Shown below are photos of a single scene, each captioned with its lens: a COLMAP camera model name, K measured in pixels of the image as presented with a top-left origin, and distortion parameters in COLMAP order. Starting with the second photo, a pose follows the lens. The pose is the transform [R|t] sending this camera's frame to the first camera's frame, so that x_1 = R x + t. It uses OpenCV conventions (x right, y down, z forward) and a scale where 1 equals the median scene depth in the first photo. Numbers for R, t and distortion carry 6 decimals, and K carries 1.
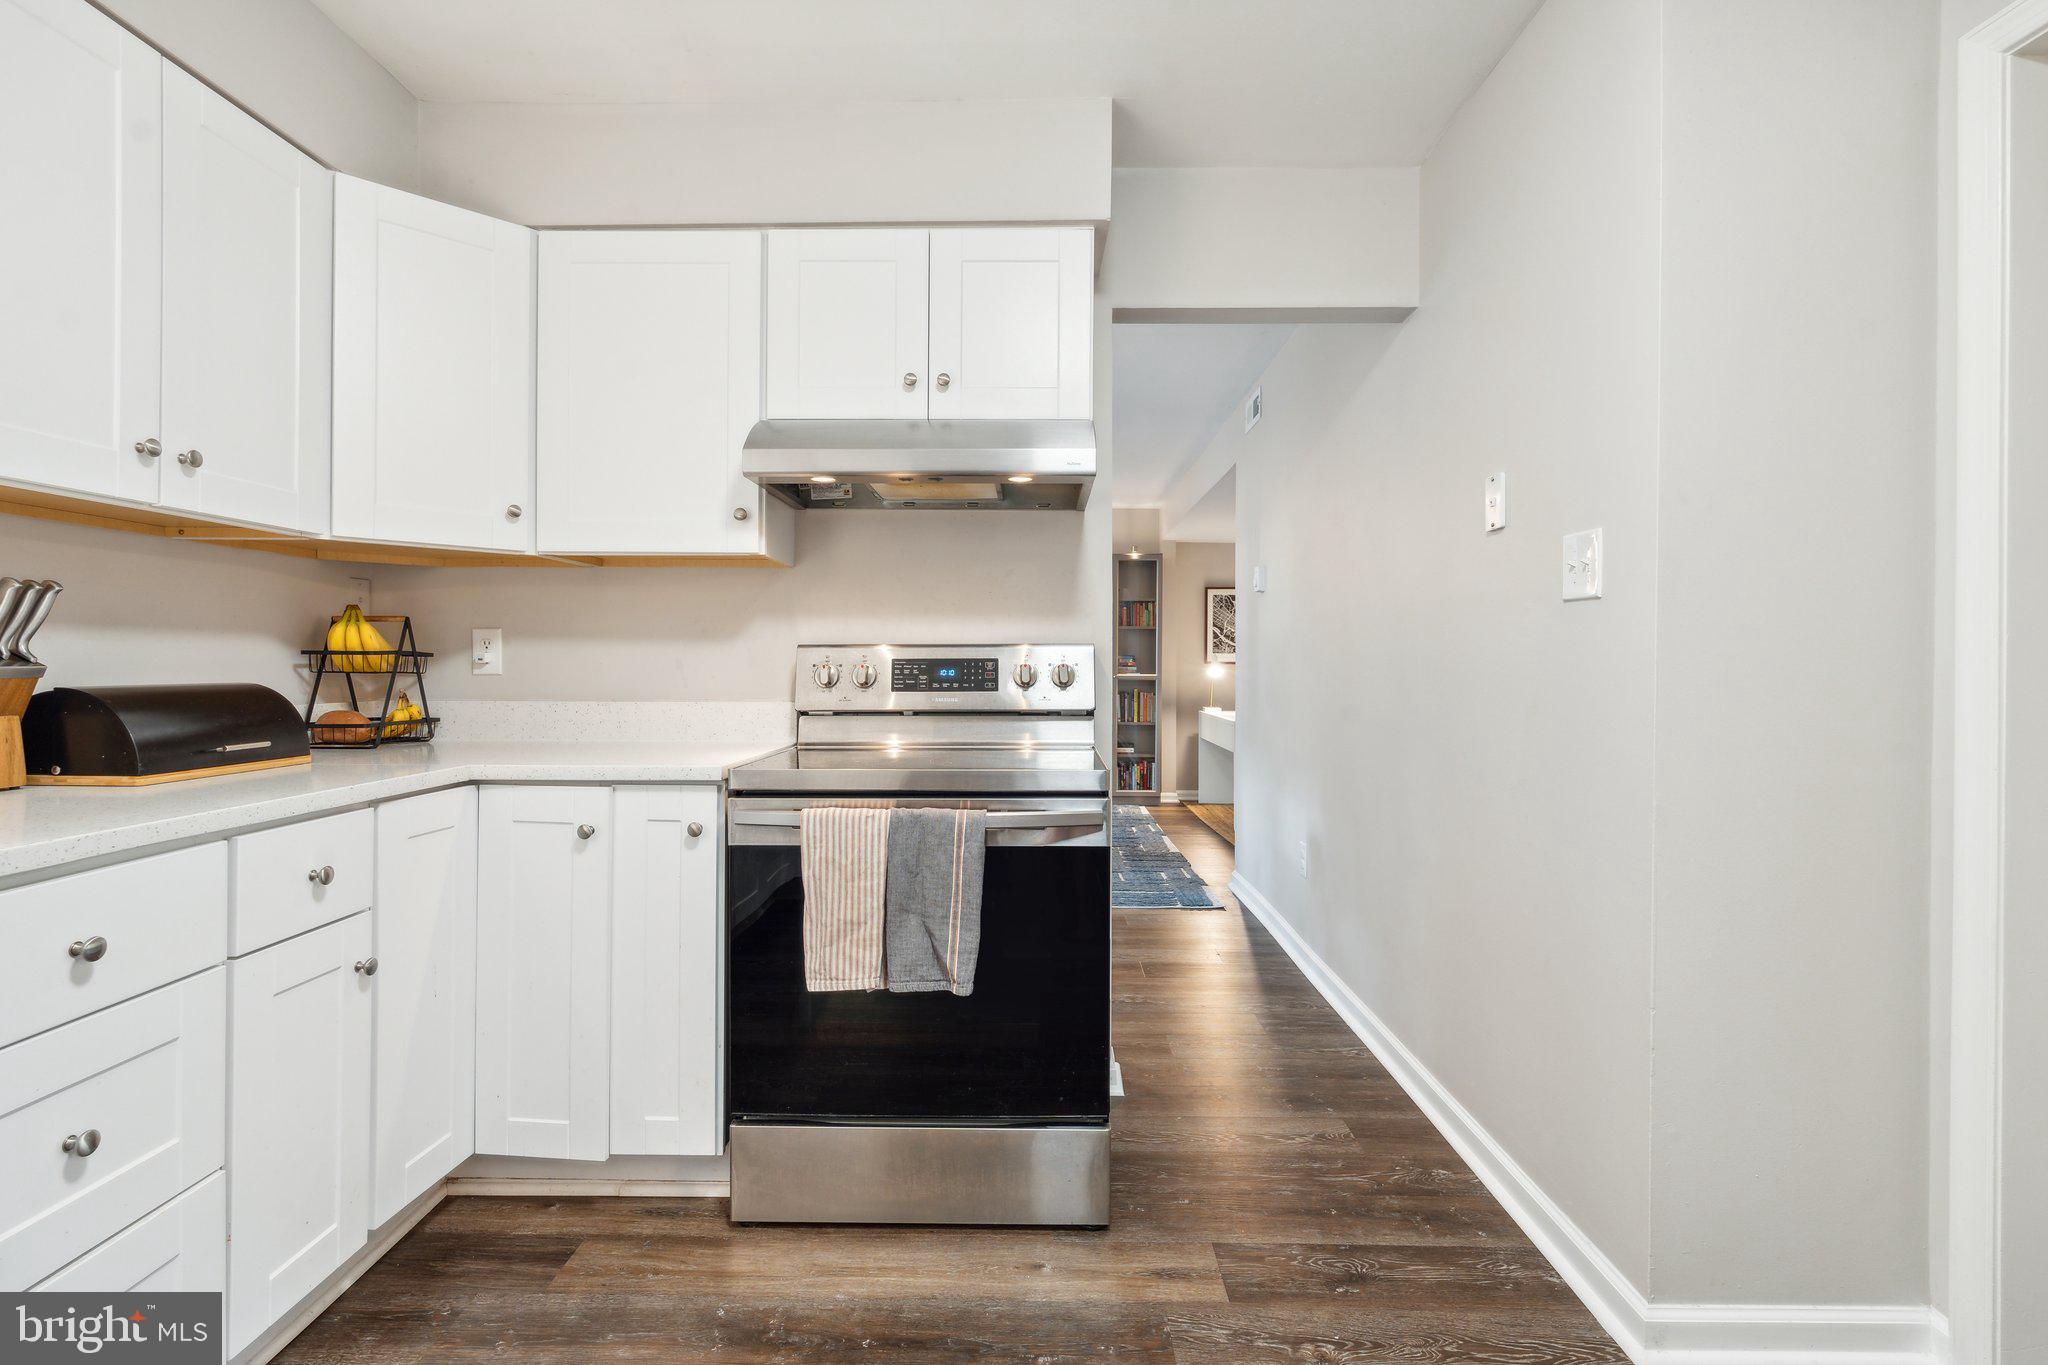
lens RADIAL K [[982.9, 0, 1011.3], [0, 982.9, 663.7], [0, 0, 1]] dist [0.003485, -0.001444]
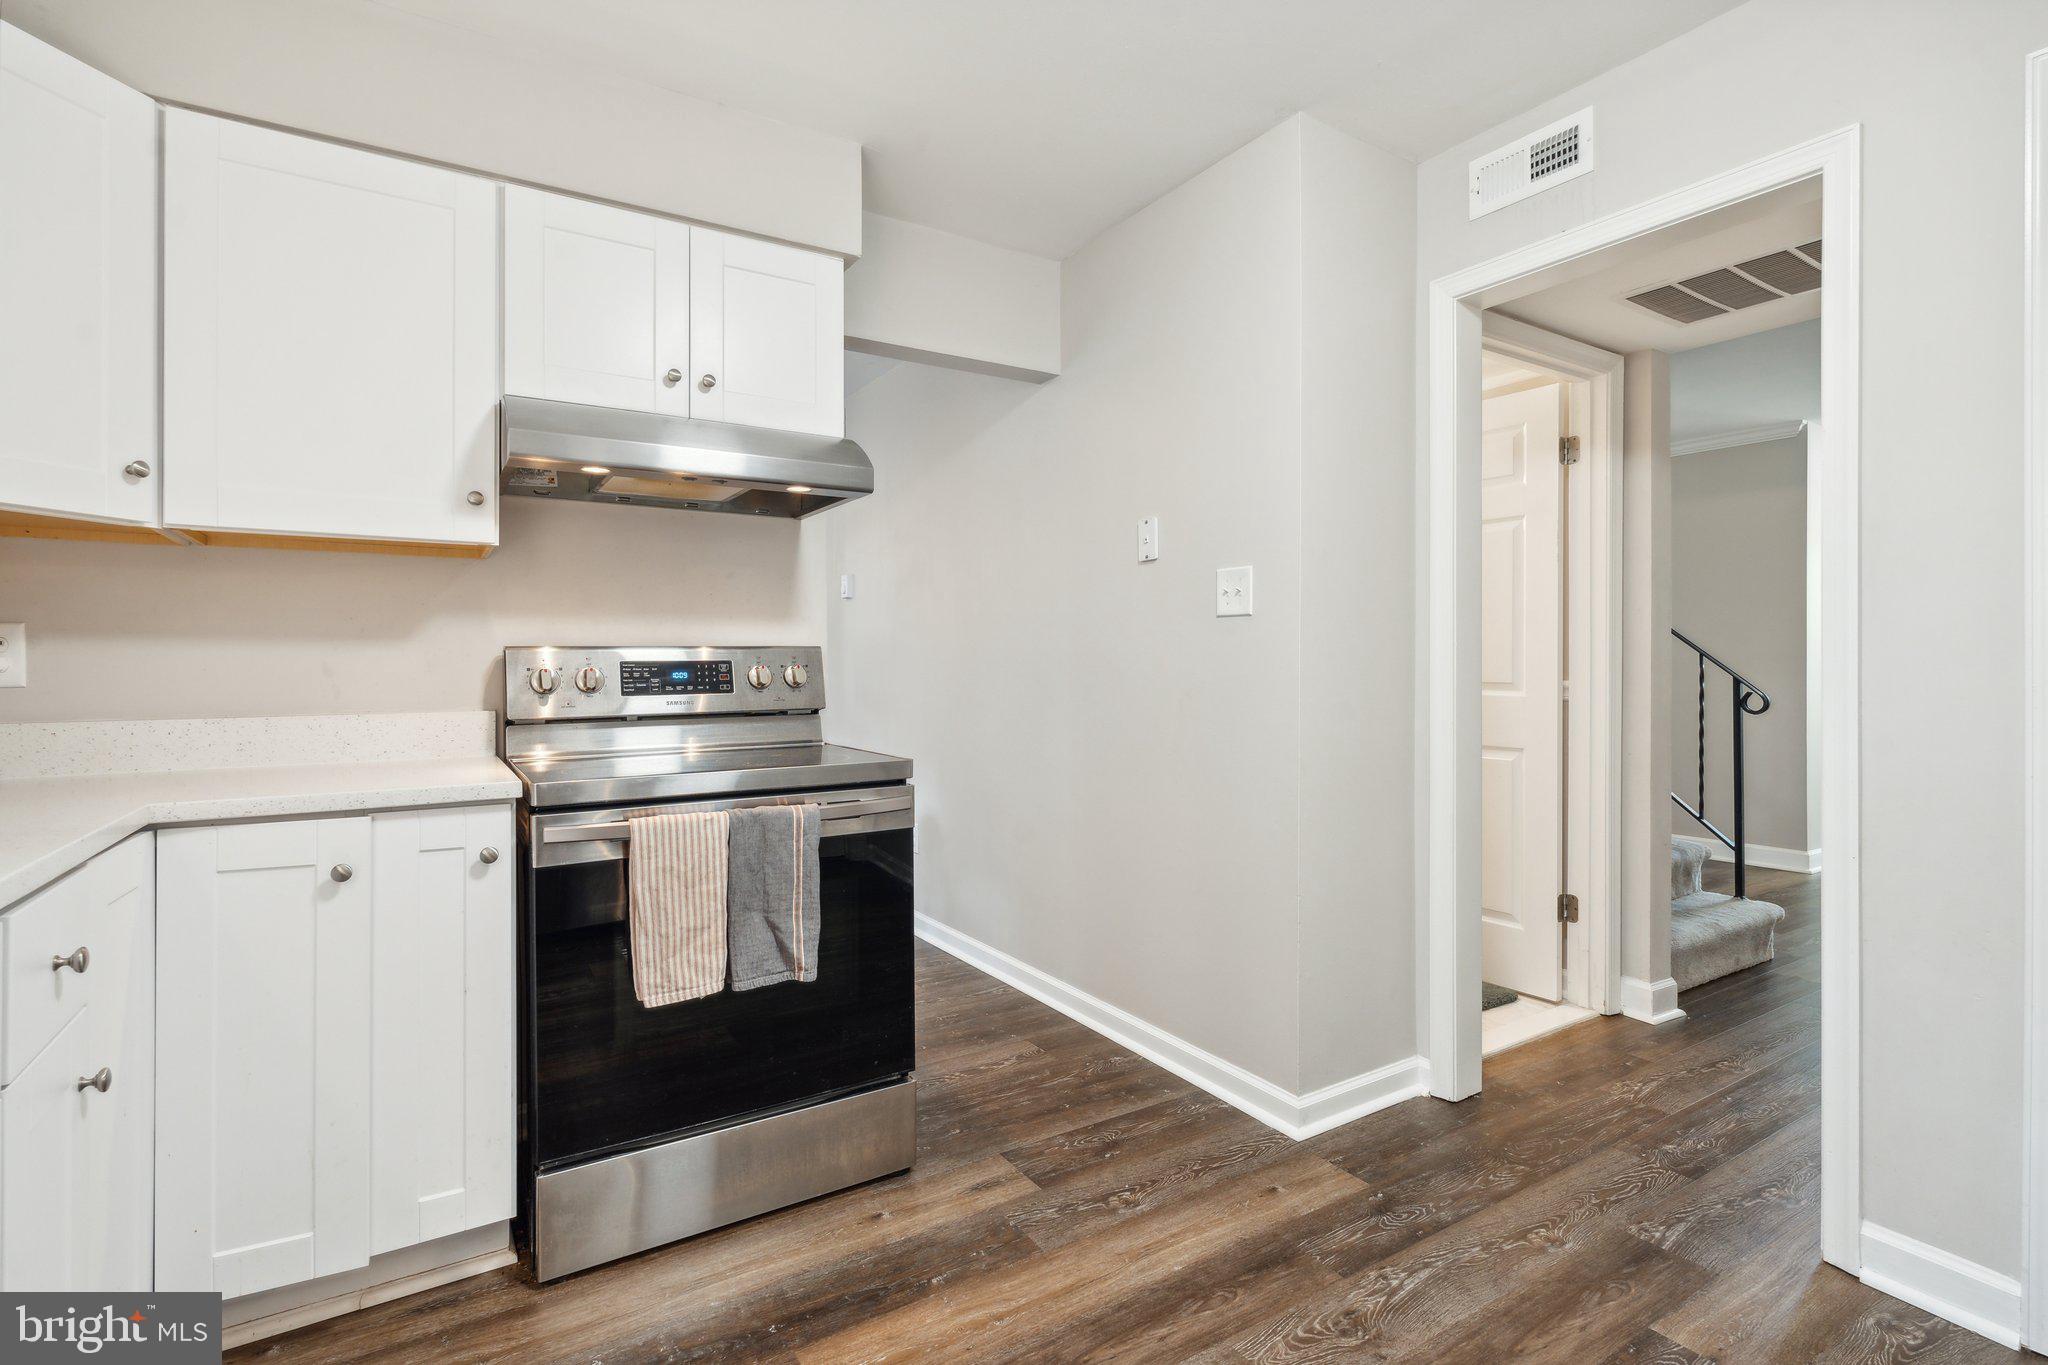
lens RADIAL K [[982.9, 0, 995.5], [0, 982.9, 661.5], [0, 0, 1]] dist [0.003485, -0.001444]
pose [[0.839679, -0.006608, 0.543042, -0.394483], [0.008496, 0.999963, -0.000970, -0.001056], [-0.543016, 0.005428, 0.839705, 0.007570]]
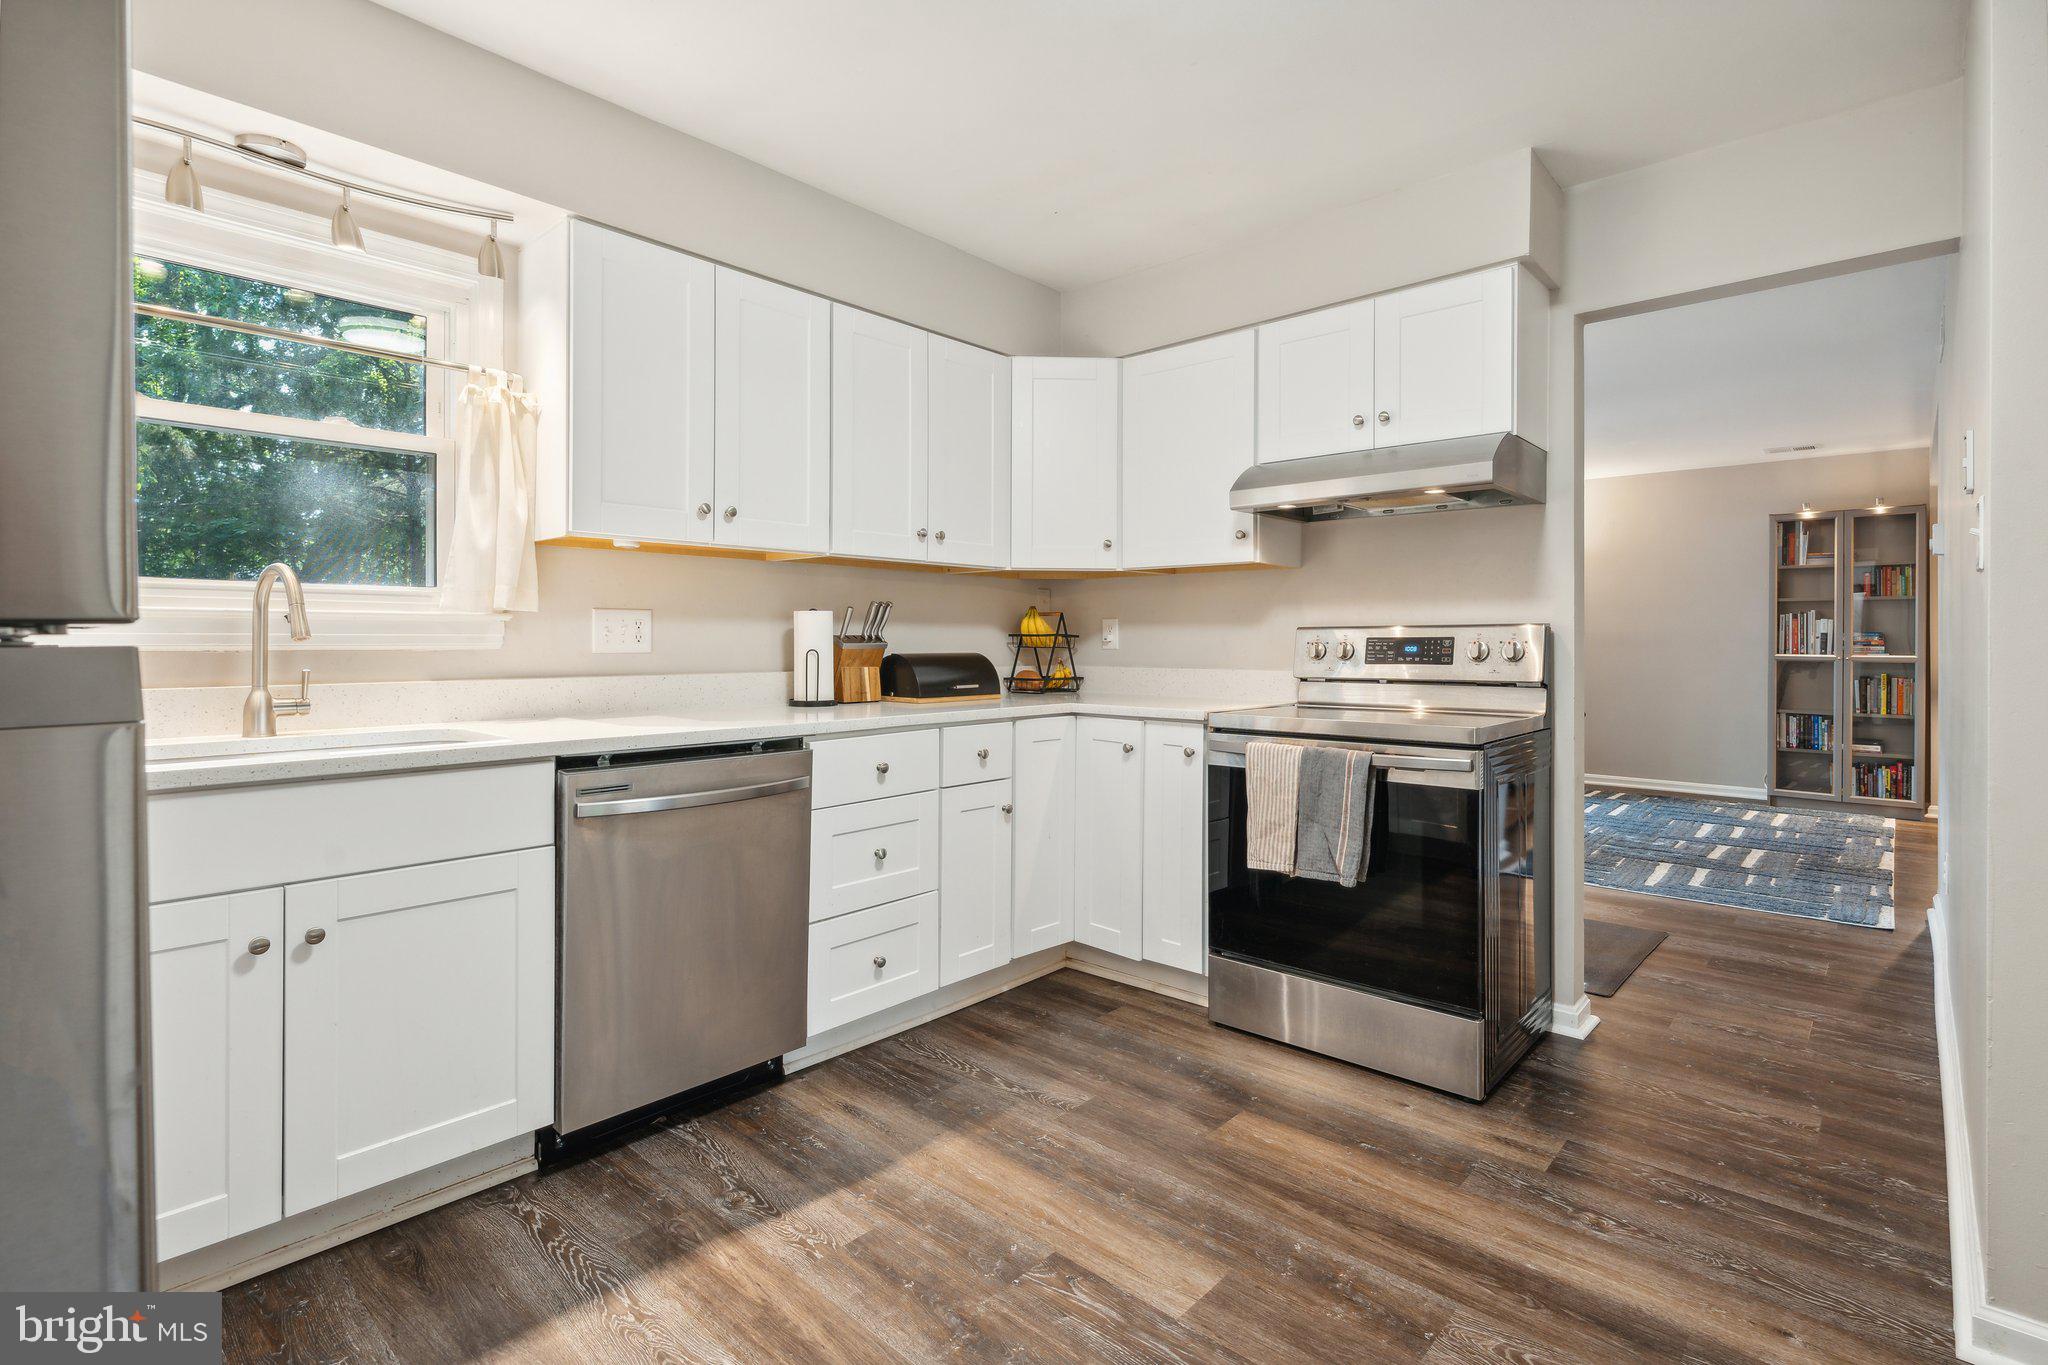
lens RADIAL K [[982.9, 0, 1008.1], [0, 982.9, 633.1], [0, 0, 1]] dist [0.003485, -0.001444]
pose [[0.742064, -0.007887, -0.670282, 0.448474], [0.000753, 0.999940, -0.010933, 0.003266], [0.670328, 0.007609, 0.742026, -0.276000]]
